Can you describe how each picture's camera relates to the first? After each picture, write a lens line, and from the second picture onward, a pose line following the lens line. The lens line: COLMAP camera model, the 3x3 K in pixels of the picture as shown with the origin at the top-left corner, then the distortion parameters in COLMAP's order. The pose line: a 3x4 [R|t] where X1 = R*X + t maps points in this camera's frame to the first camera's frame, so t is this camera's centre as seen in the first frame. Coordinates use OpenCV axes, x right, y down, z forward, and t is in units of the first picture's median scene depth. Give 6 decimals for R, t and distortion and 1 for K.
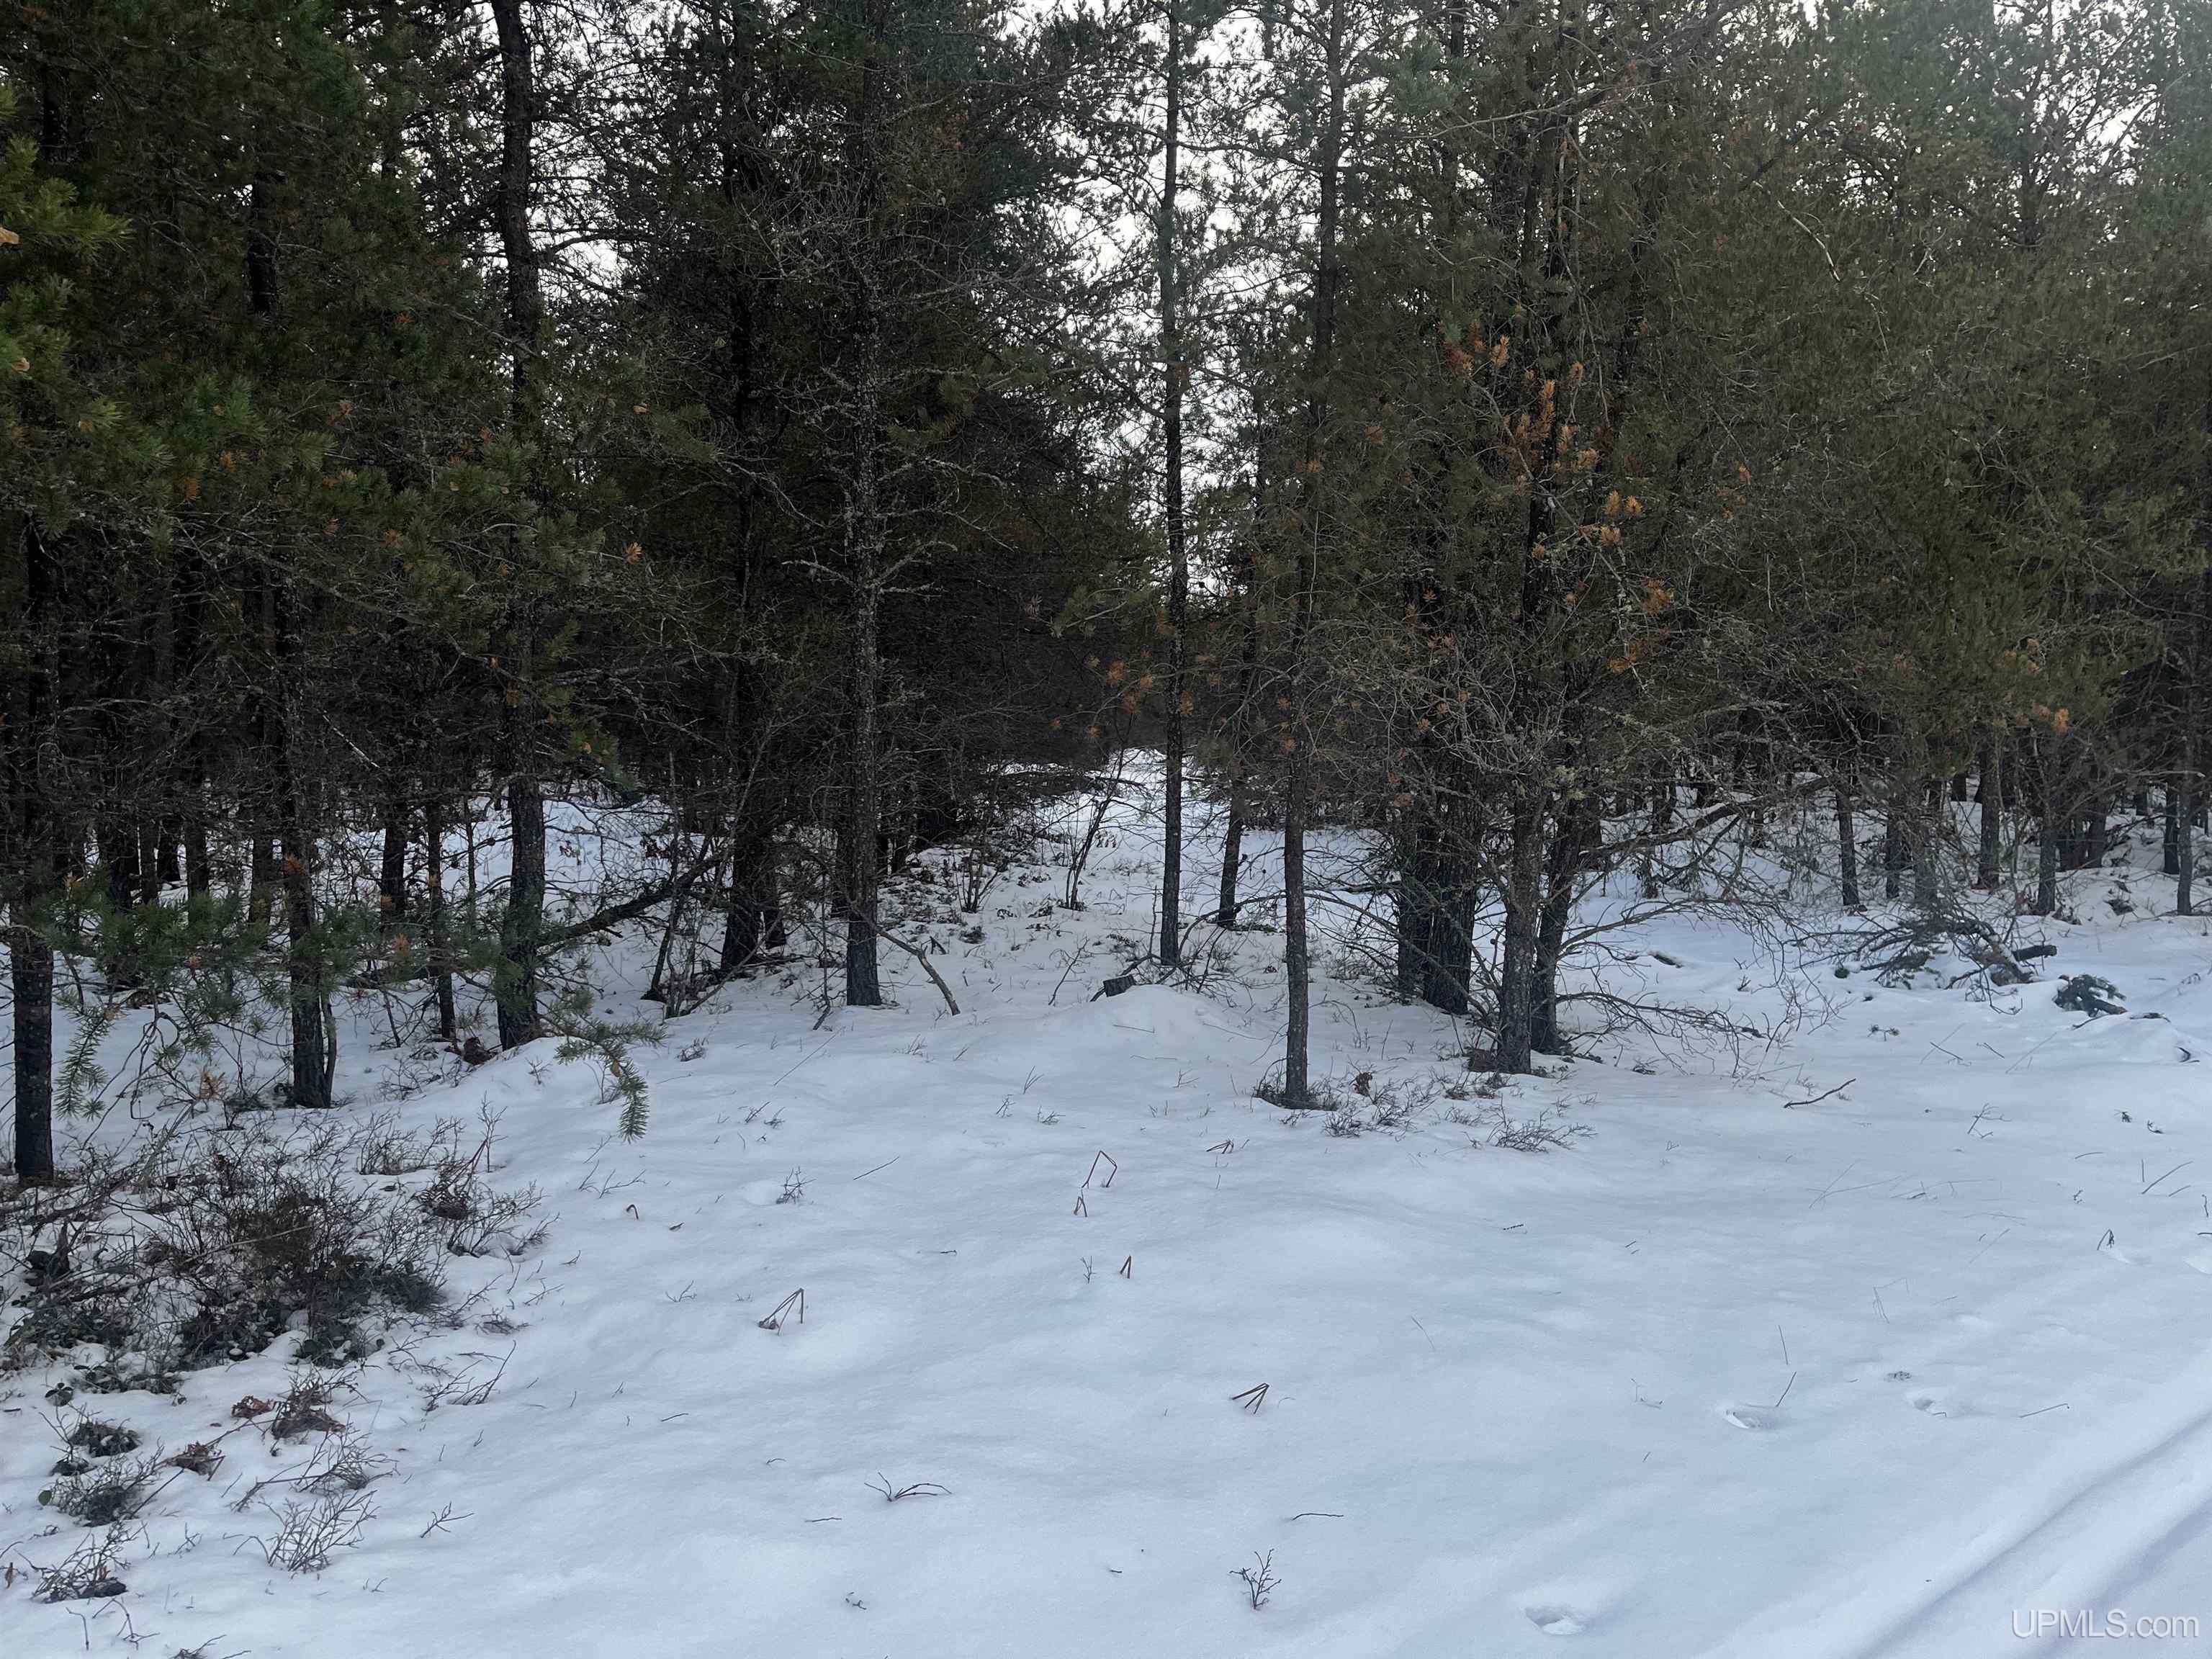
lens RADIAL K [[1690.4, 0, 1101.4], [0, 1690.4, 817.5], [0, 0, 1]] dist [0.019601, -0.028792]
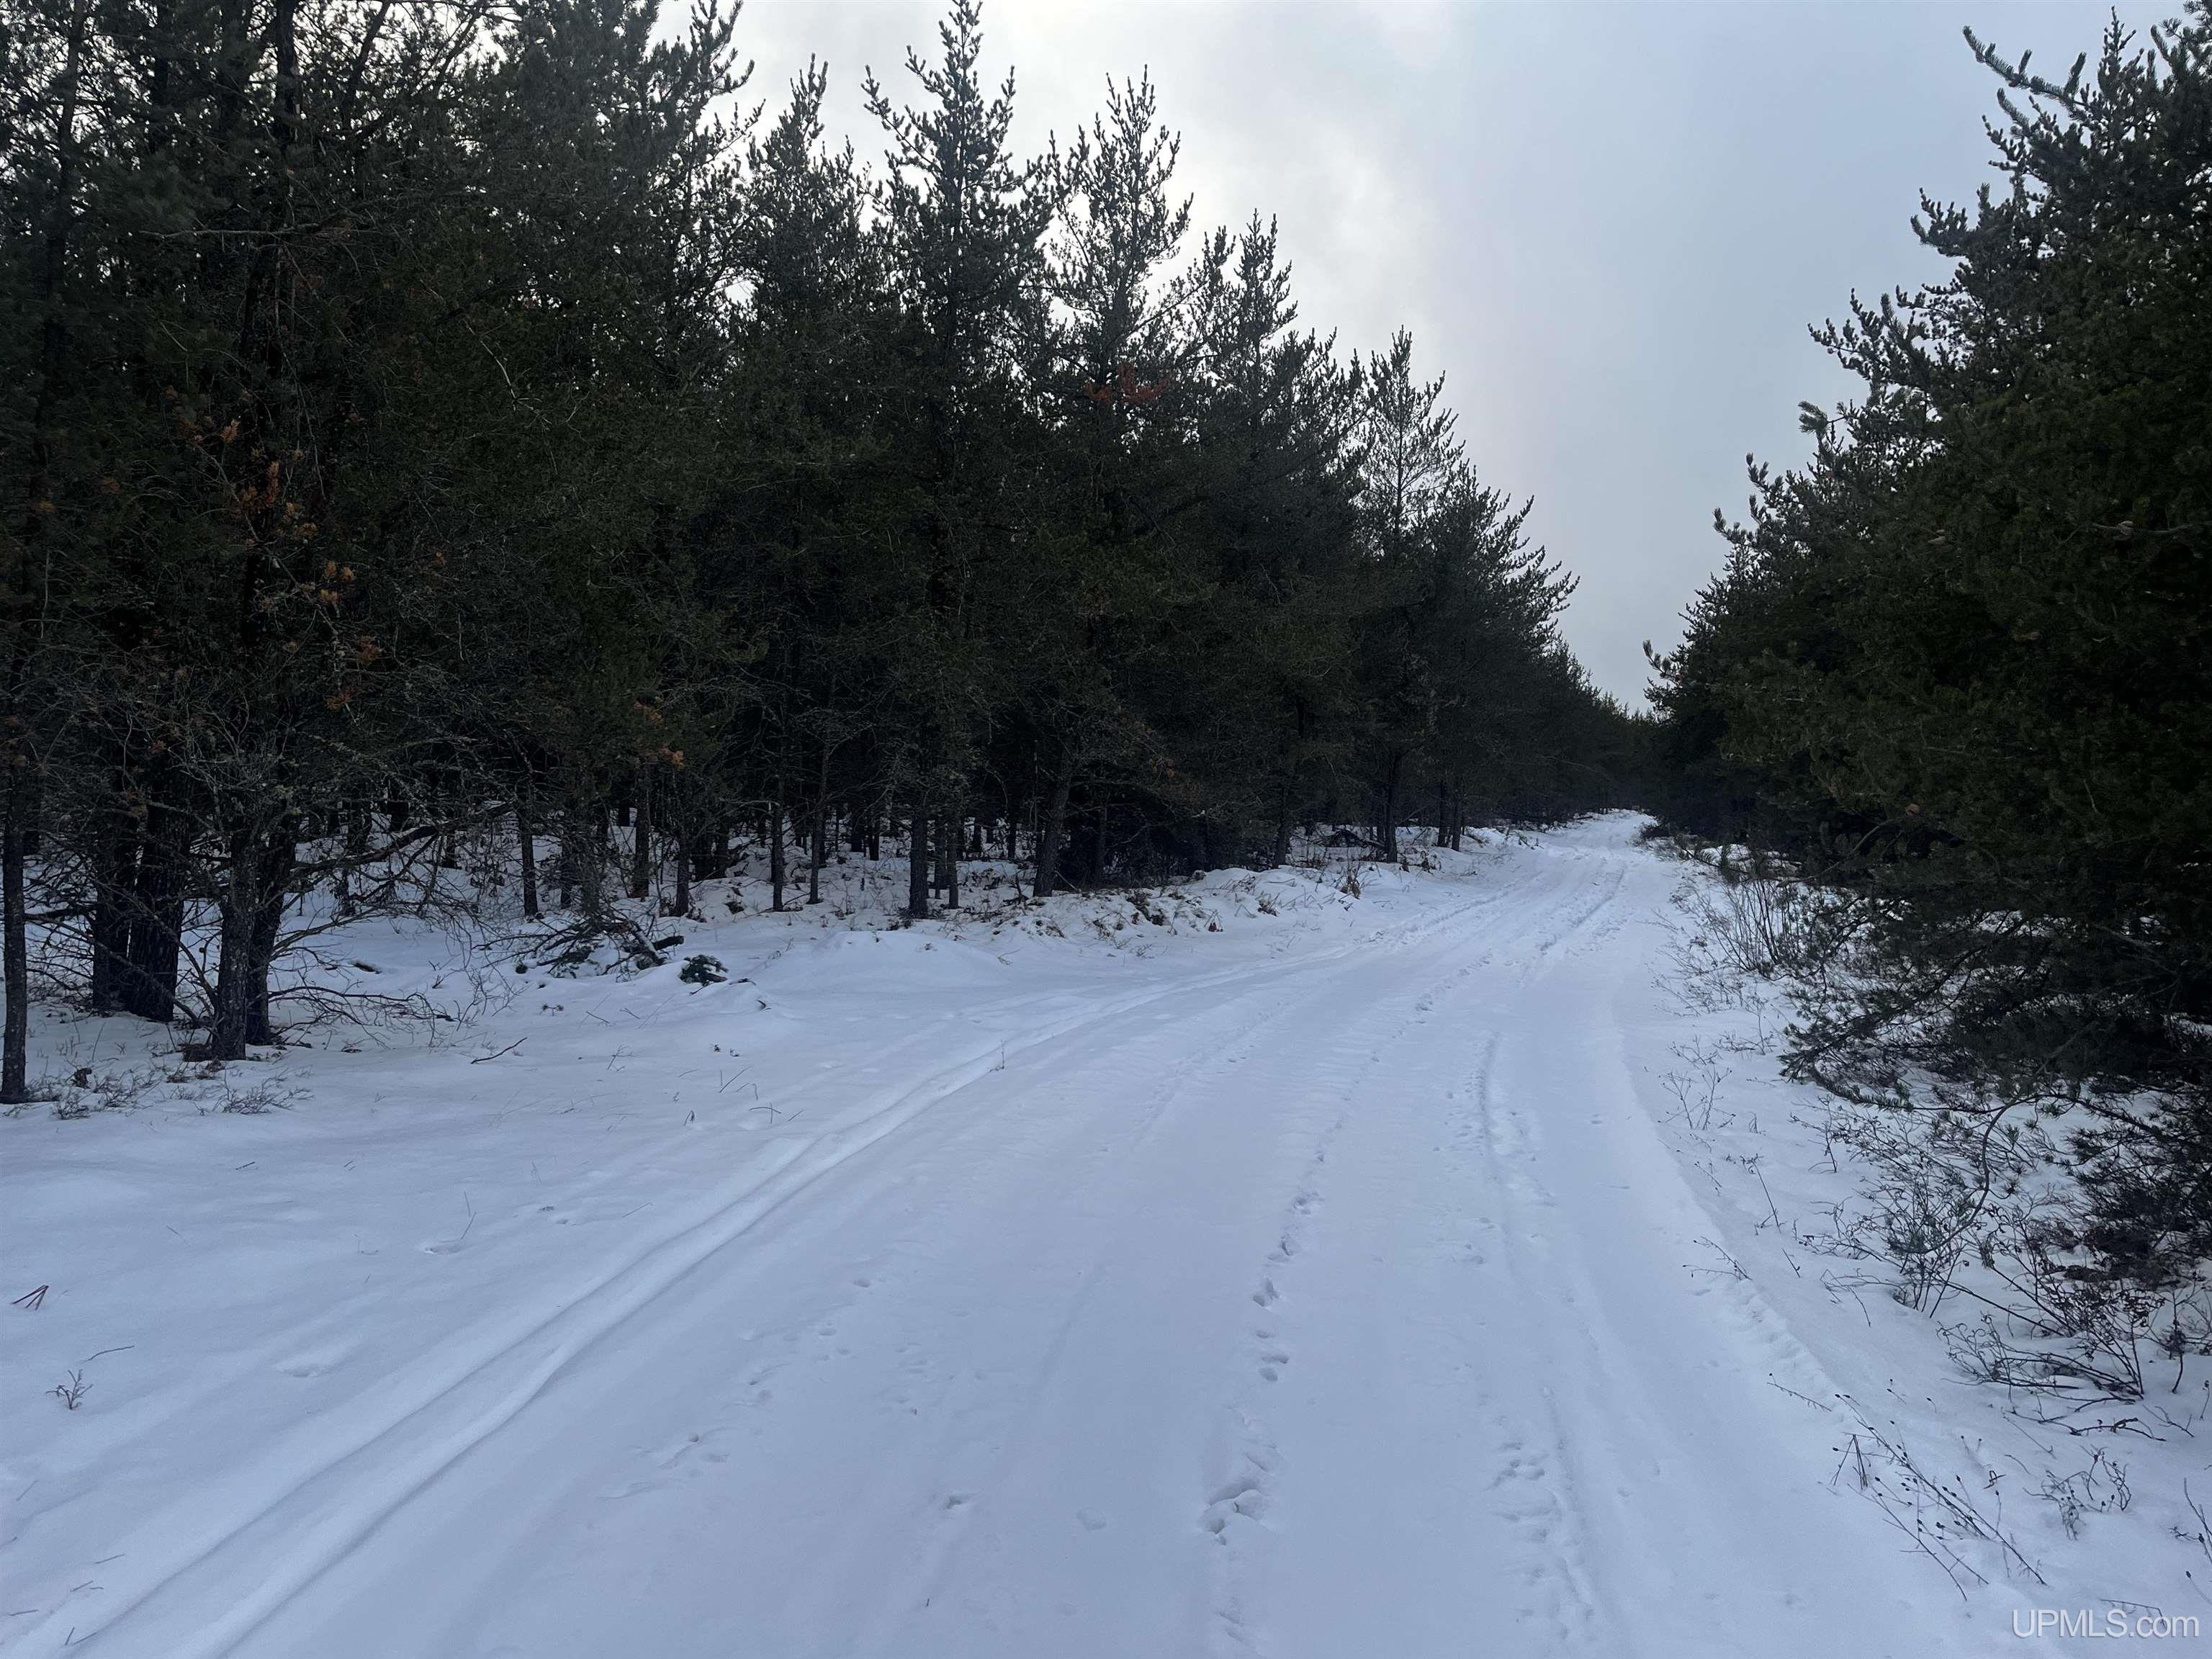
lens RADIAL K [[1690.4, 0, 1102.0], [0, 1690.4, 819.7], [0, 0, 1]] dist [0.019601, -0.028792]
pose [[0.740440, 0.006870, 0.672087, -0.068390], [0.004174, 0.999881, -0.014819, 0.009426], [-0.672109, 0.013778, 0.740324, -0.176219]]
